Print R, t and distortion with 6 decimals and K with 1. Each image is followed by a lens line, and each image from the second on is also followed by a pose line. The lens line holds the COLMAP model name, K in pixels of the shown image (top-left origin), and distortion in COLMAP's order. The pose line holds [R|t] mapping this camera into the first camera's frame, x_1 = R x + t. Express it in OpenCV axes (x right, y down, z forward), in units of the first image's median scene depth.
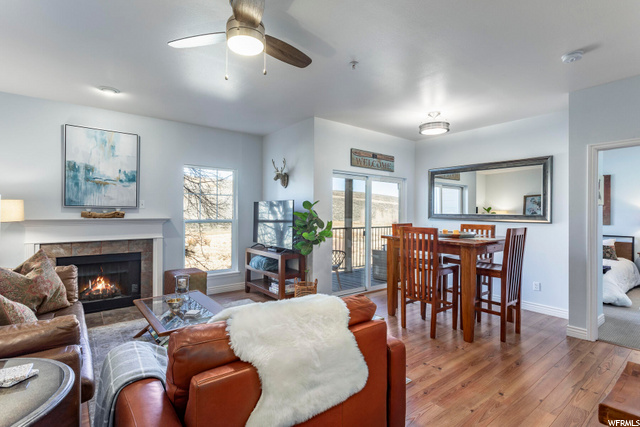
lens RADIAL K [[314.1, 0, 297.6], [0, 314.1, 215.5], [0, 0, 1]] dist [0.006271, 0.002456]
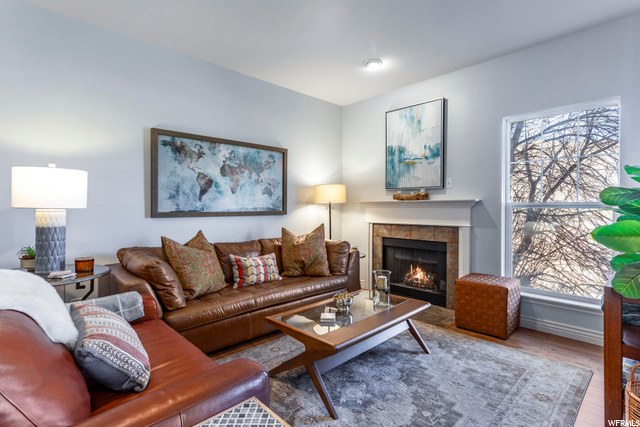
lens RADIAL K [[314.1, 0, 320.2], [0, 314.1, 209.4], [0, 0, 1]] dist [0.006271, 0.002456]
pose [[0.147604, 0.005914, -0.989029, 0.265603], [-0.011319, 0.999927, 0.004289, 0.034093], [0.988982, 0.010562, 0.147660, 0.590515]]
